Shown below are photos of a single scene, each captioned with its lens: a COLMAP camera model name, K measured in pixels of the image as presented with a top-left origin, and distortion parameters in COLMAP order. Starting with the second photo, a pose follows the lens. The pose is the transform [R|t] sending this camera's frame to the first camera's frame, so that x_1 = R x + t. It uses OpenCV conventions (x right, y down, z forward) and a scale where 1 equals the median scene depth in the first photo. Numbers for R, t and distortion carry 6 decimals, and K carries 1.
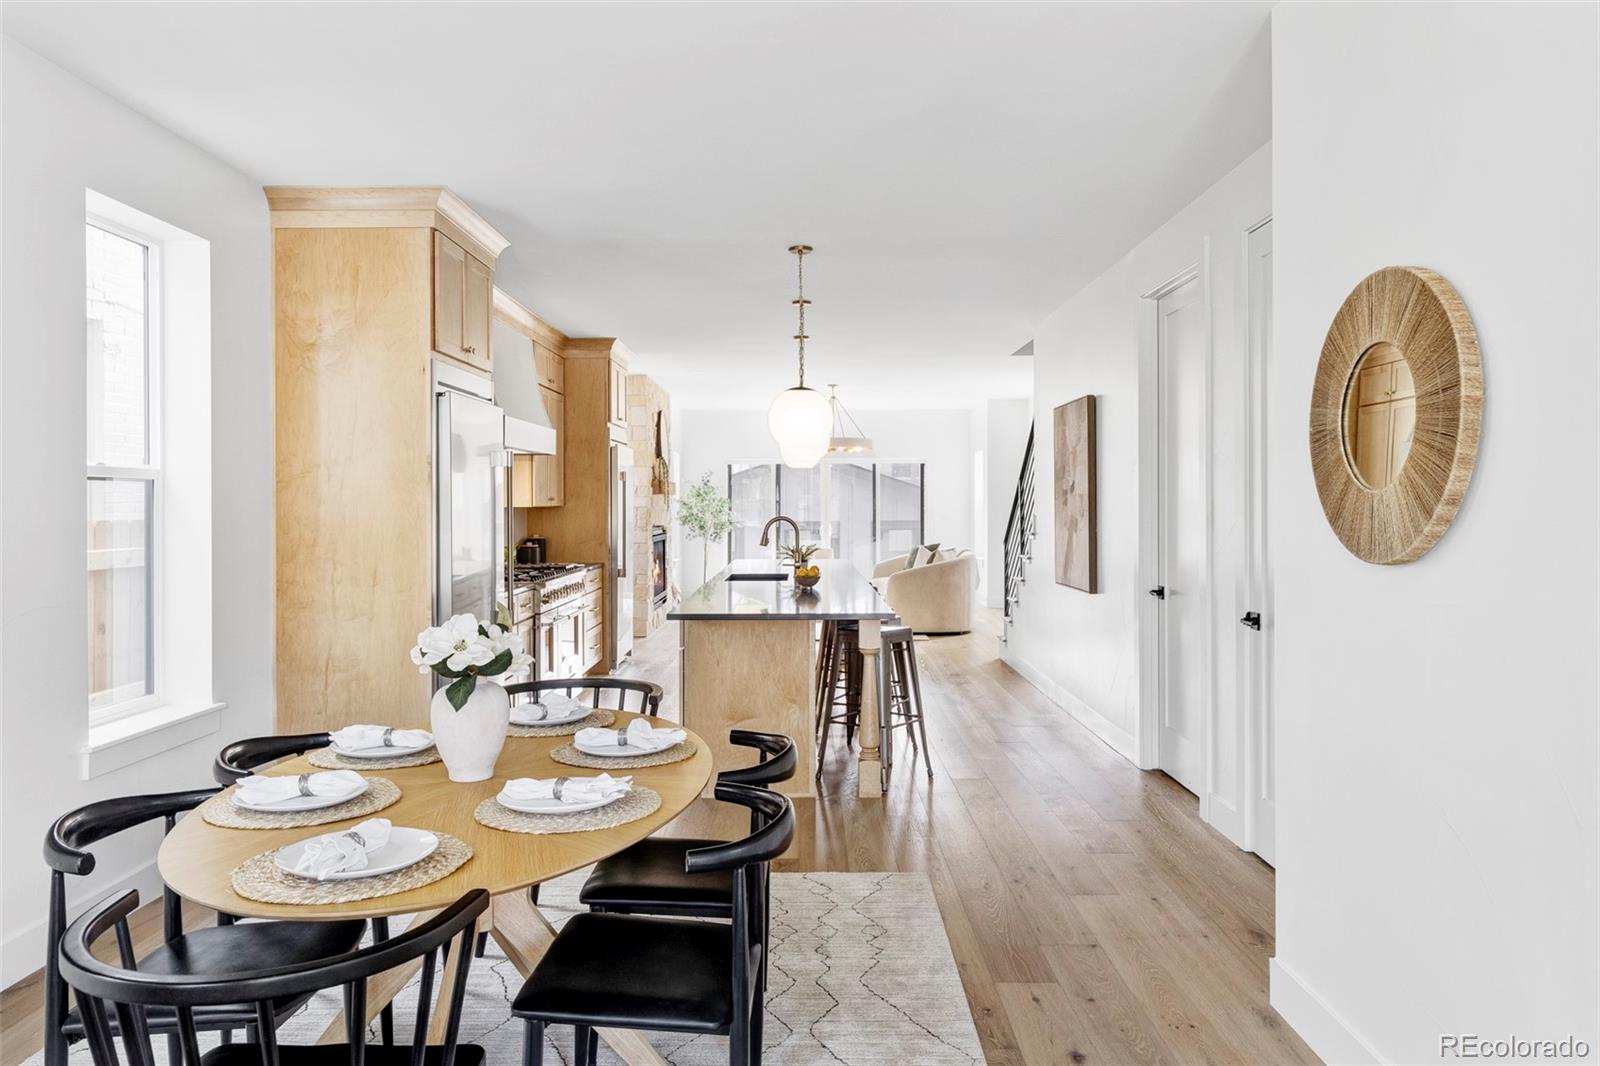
lens RADIAL K [[1058.9, 0, 800.0], [0, 1058.9, 533.0], [0, 0, 1]] dist [0.003523, -0.000026]
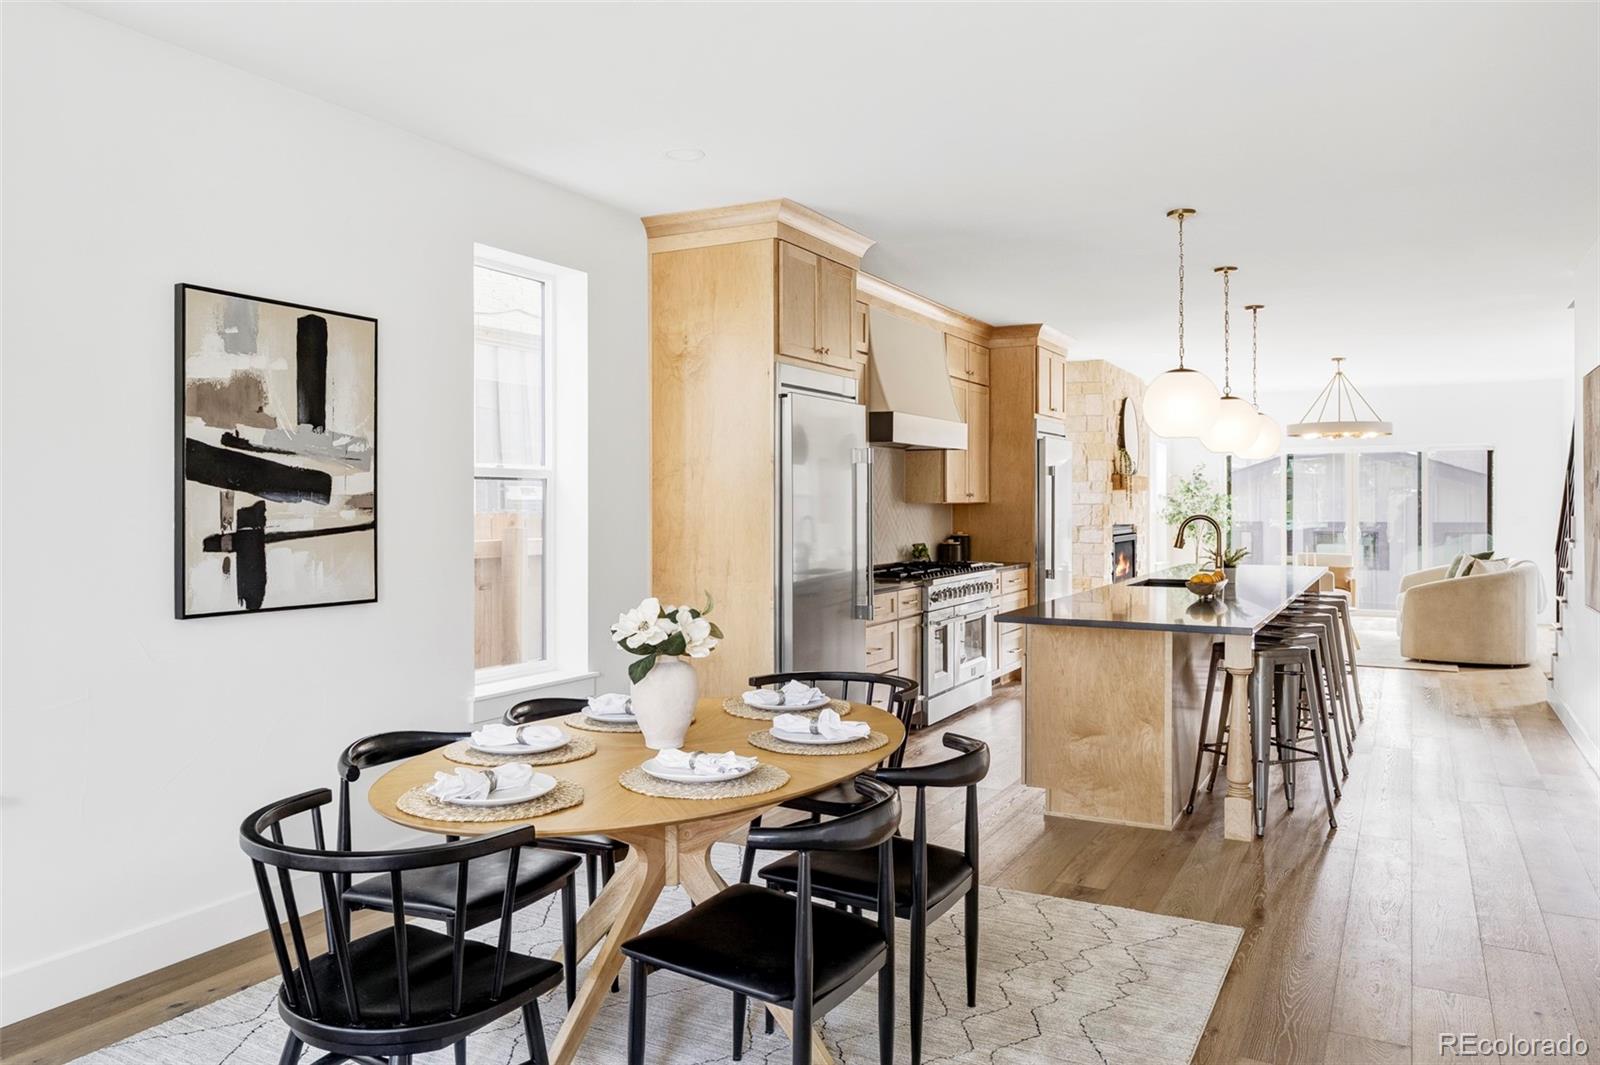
lens RADIAL K [[1148.1, 0, 800.0], [0, 1148.1, 532.5], [0, 0, 1]] dist [0.004739, 0.001171]
pose [[0.881215, 0.015552, -0.472461, 0.208487], [-0.015287, 0.999873, 0.004400, -0.000201], [0.472469, 0.003345, 0.881341, 0.003766]]
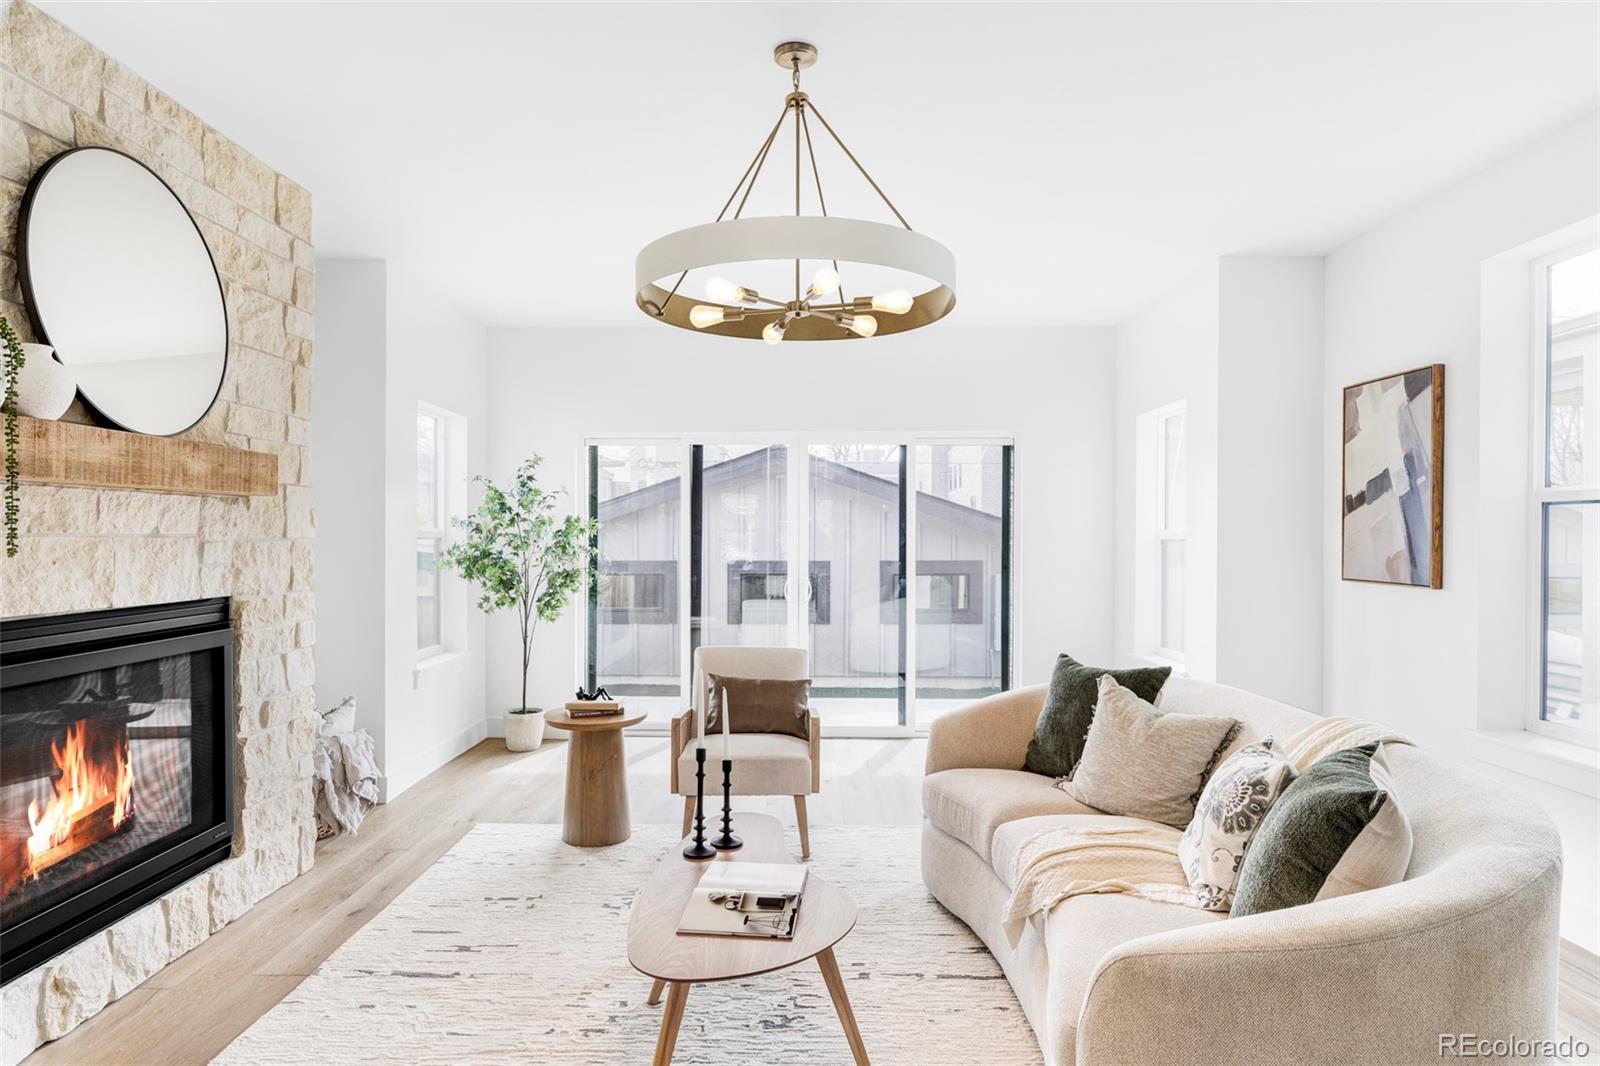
lens RADIAL K [[929.4, 0, 800.0], [0, 929.4, 533.0], [0, 0, 1]] dist [-0.000184, -0.000048]
pose [[0.999882, 0.003281, -0.015002, 0.091299], [-0.003708, 0.999587, -0.028501, -0.044303], [0.014902, 0.028553, 0.999481, 1.790685]]
